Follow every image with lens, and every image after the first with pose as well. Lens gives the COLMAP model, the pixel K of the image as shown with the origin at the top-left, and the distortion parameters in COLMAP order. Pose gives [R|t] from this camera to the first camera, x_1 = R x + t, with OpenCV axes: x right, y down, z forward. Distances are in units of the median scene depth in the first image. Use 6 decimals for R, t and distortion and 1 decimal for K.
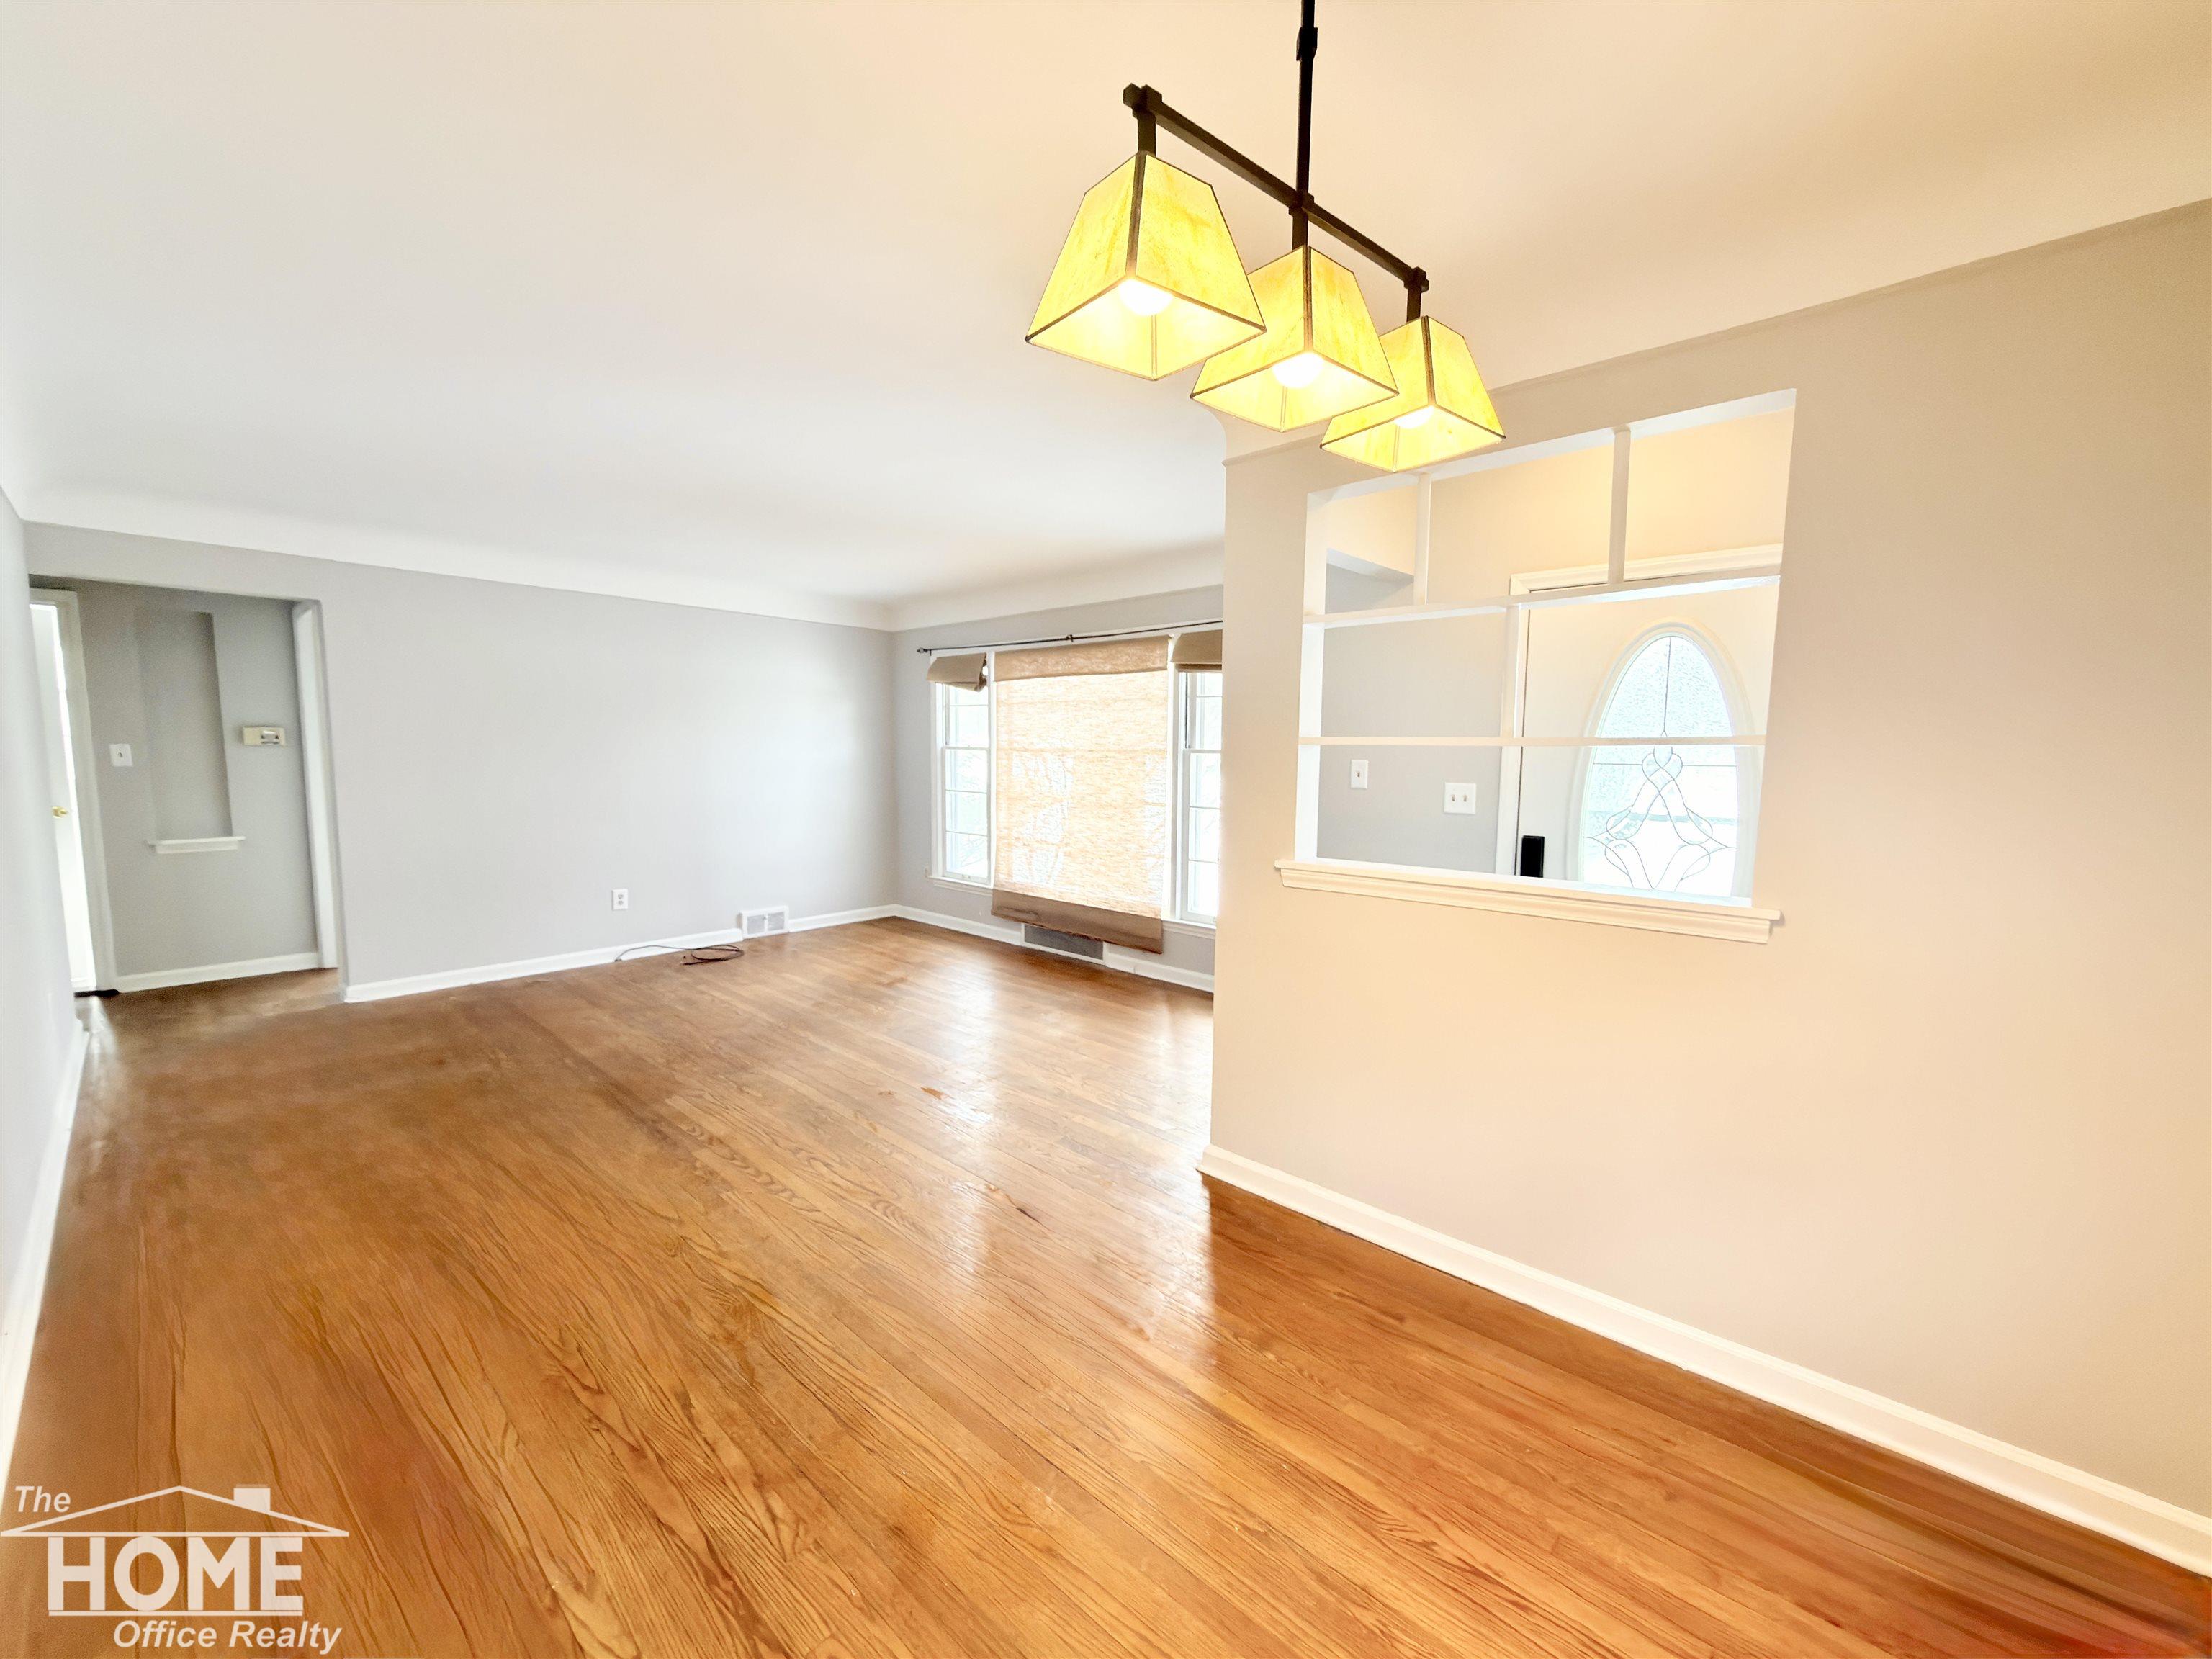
lens RADIAL K [[880.1, 0, 1104.5], [0, 880.1, 832.2], [0, 0, 1]] dist [0.000549, -0.000072]
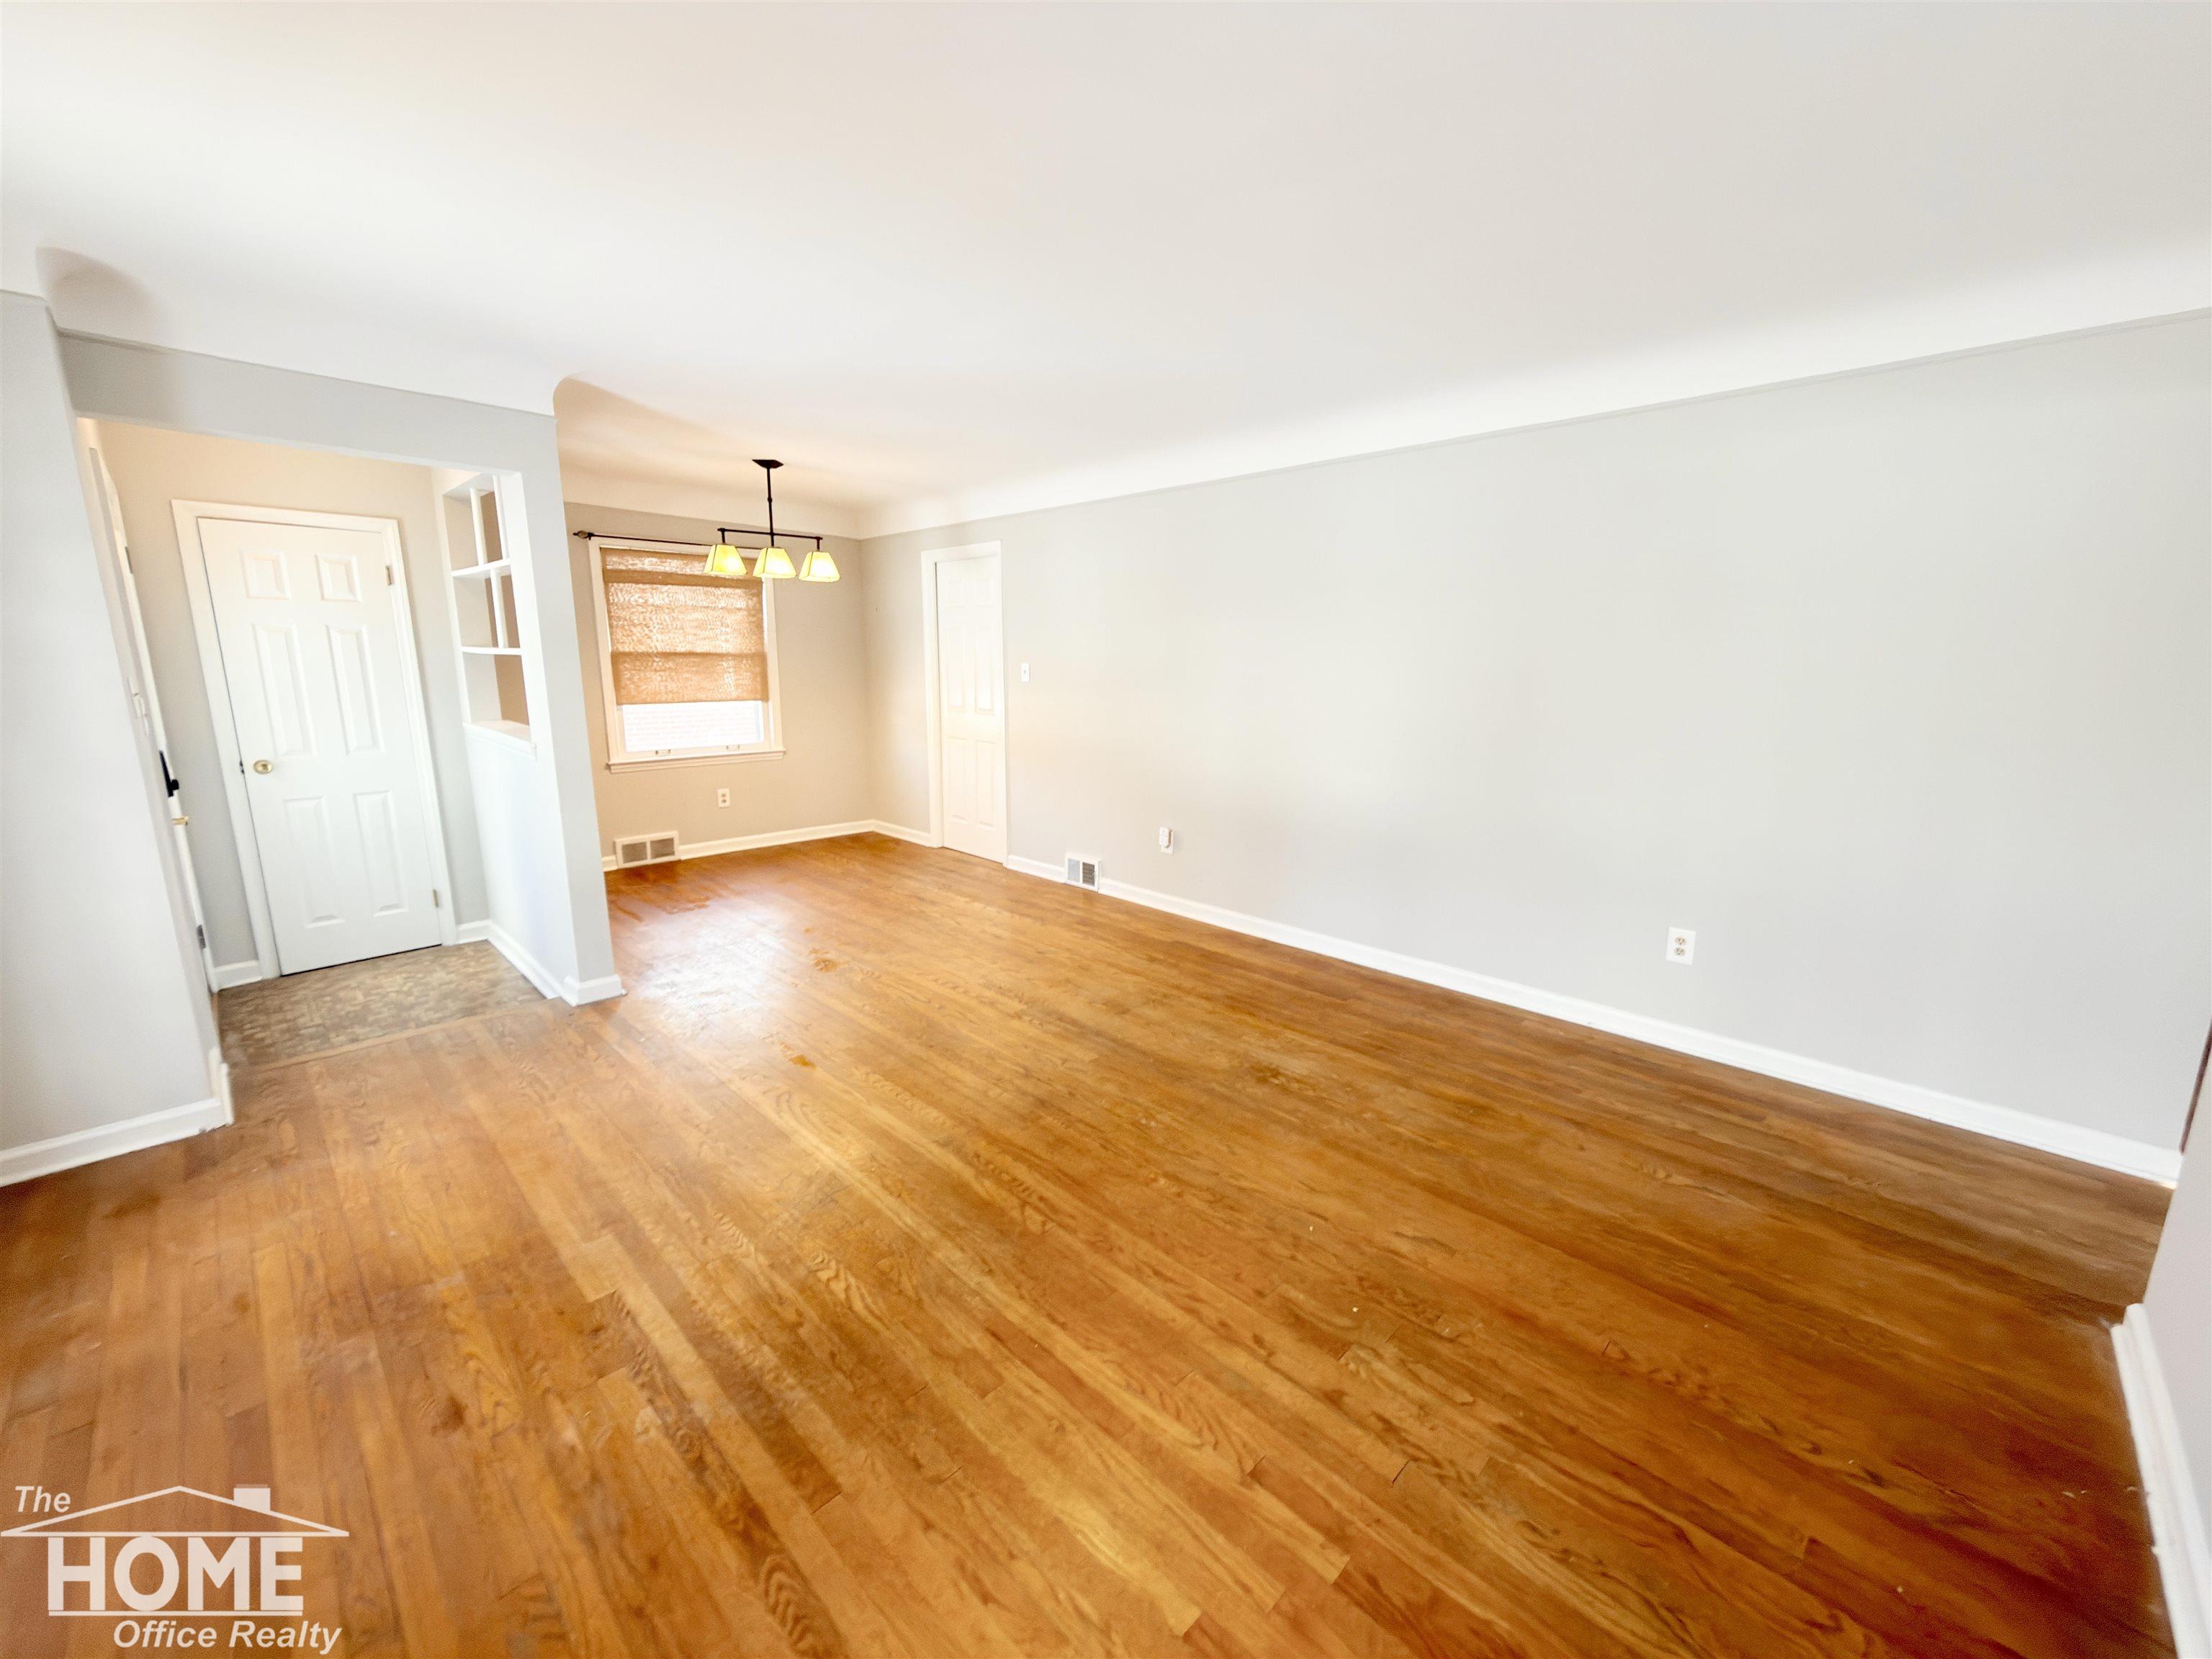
lens RADIAL K [[880.1, 0, 1108.9], [0, 880.1, 828.6], [0, 0, 1]] dist [0.000549, -0.000072]
pose [[-0.999293, -0.022584, 0.030067, -1.074932], [-0.012844, 0.956474, 0.291535, -0.389687], [-0.035342, 0.290943, -0.956088, 3.653584]]
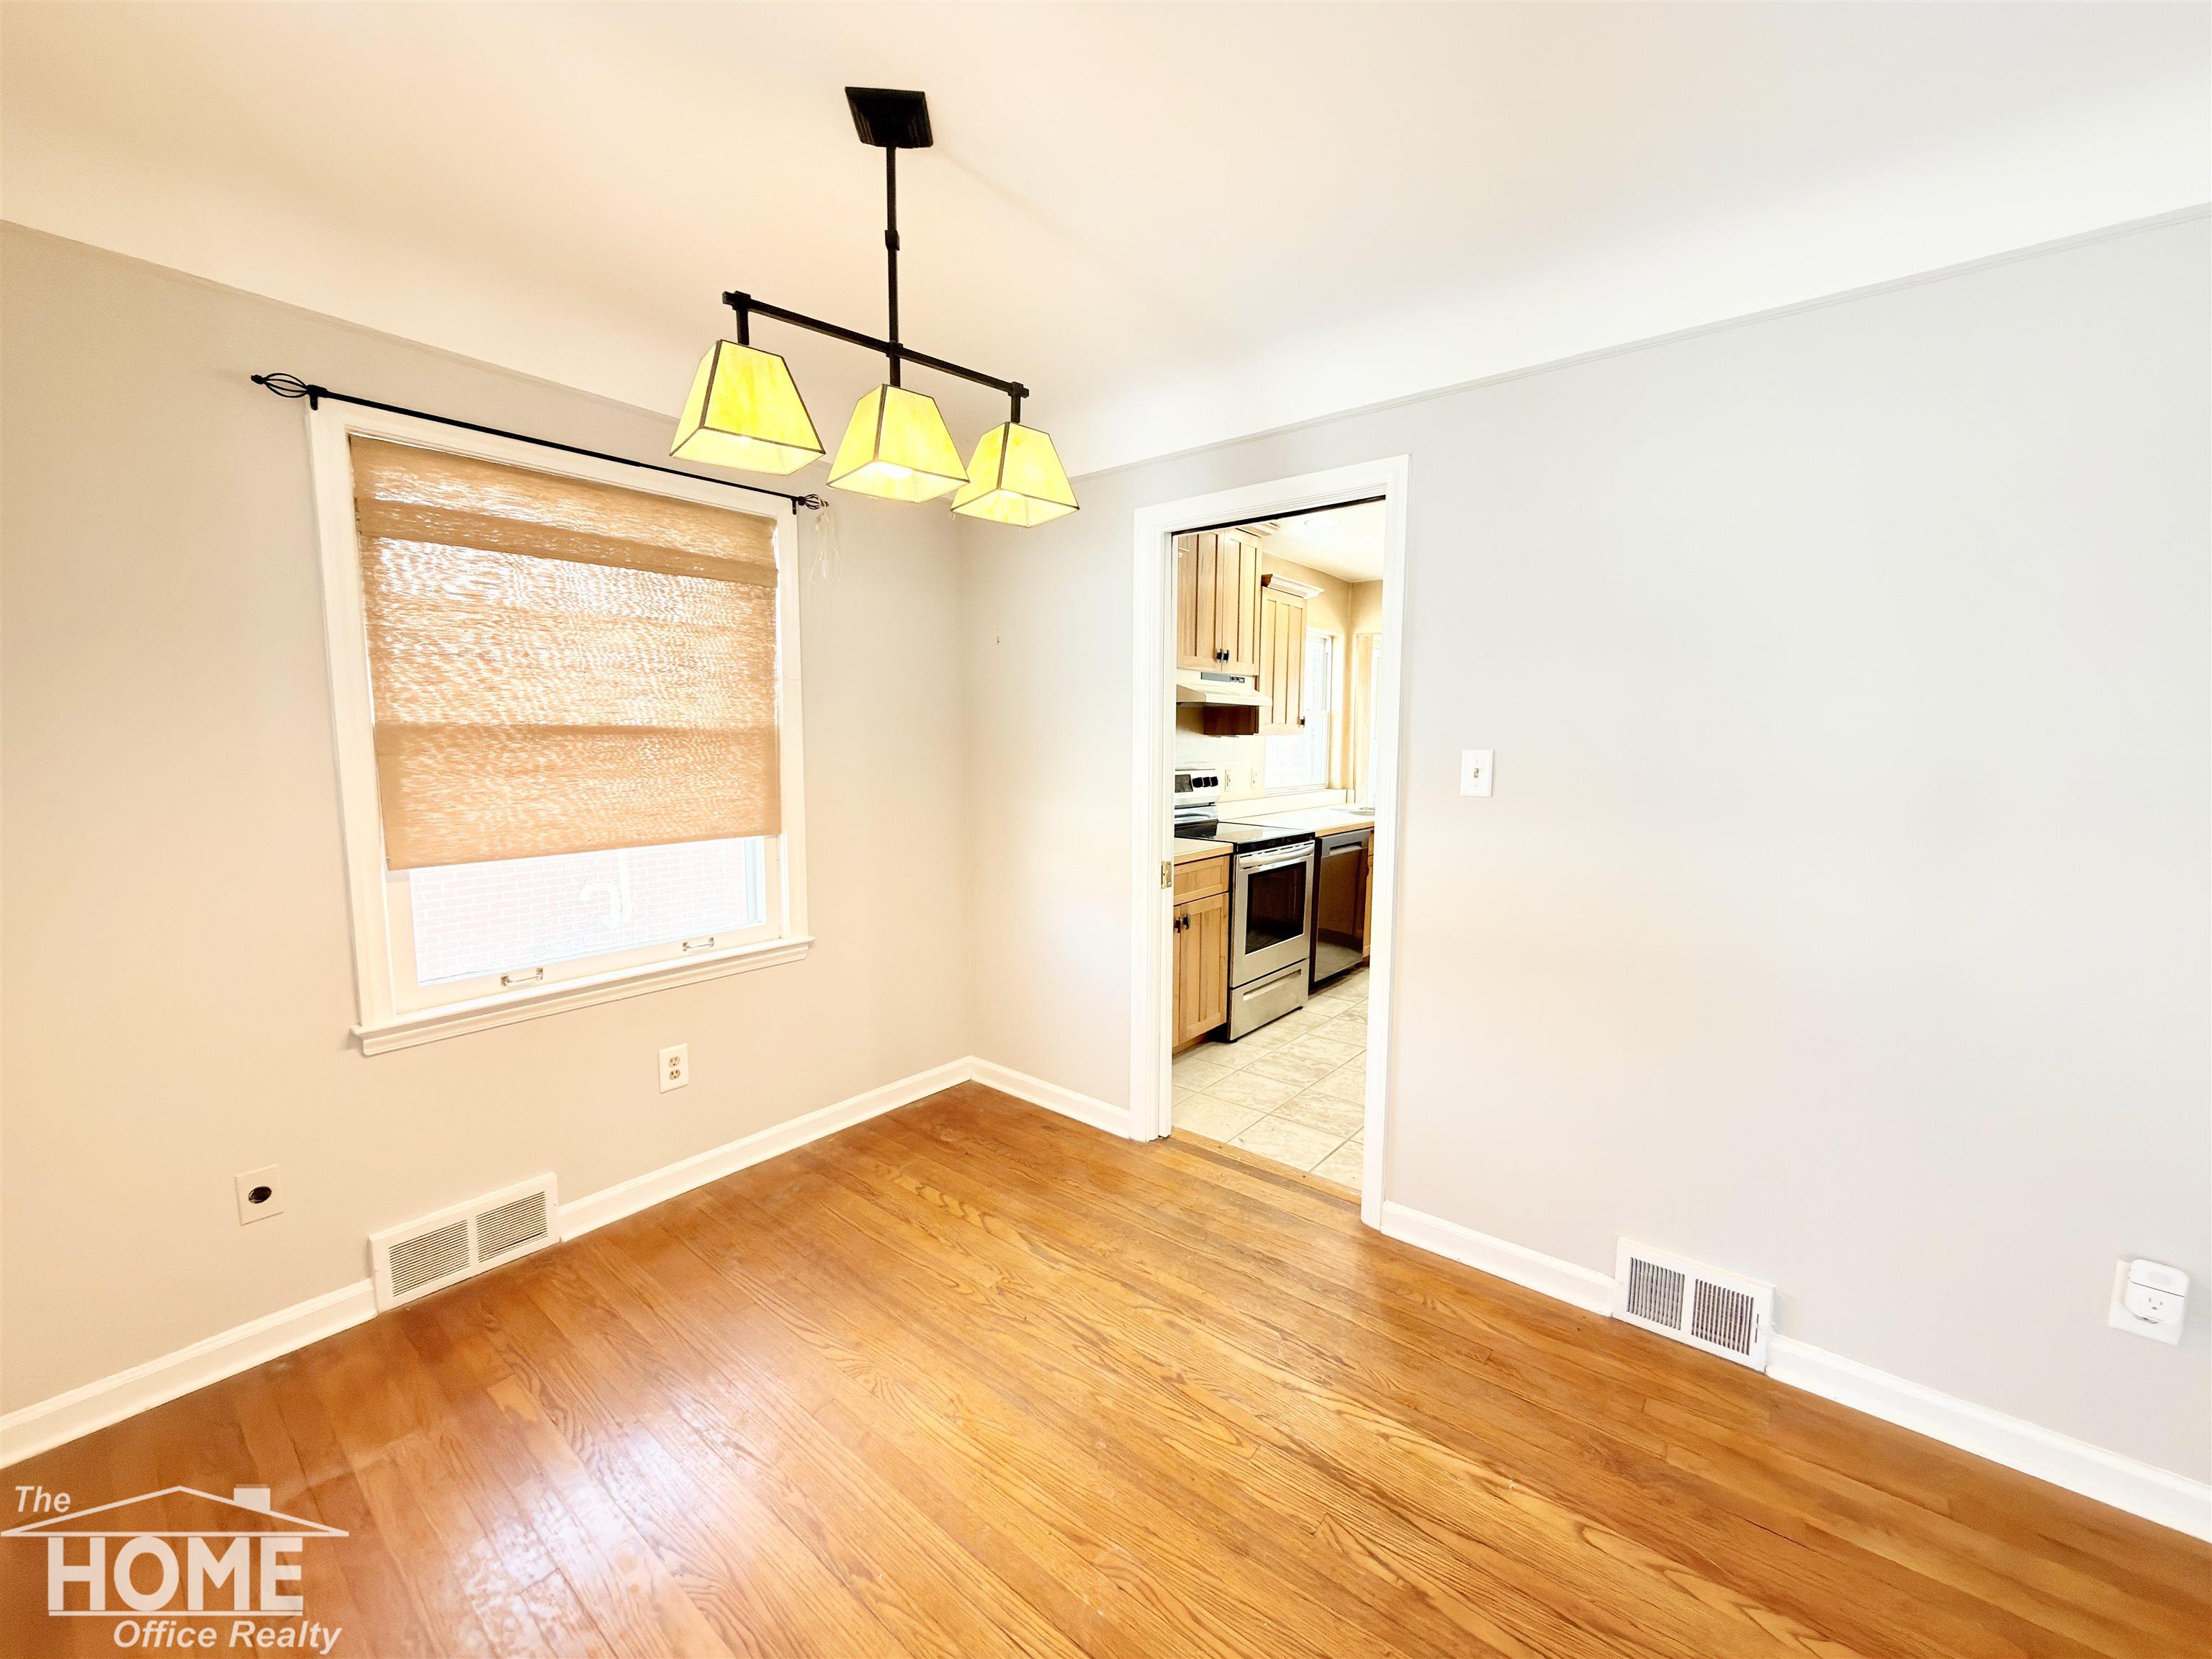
lens RADIAL K [[880.1, 0, 1105.5], [0, 880.1, 832.1], [0, 0, 1]] dist [0.000549, -0.000072]
pose [[-0.998194, -0.007640, -0.059585, -0.024284], [-0.019738, 0.978522, 0.205197, -0.160347], [0.056738, 0.206002, -0.976905, 1.642286]]
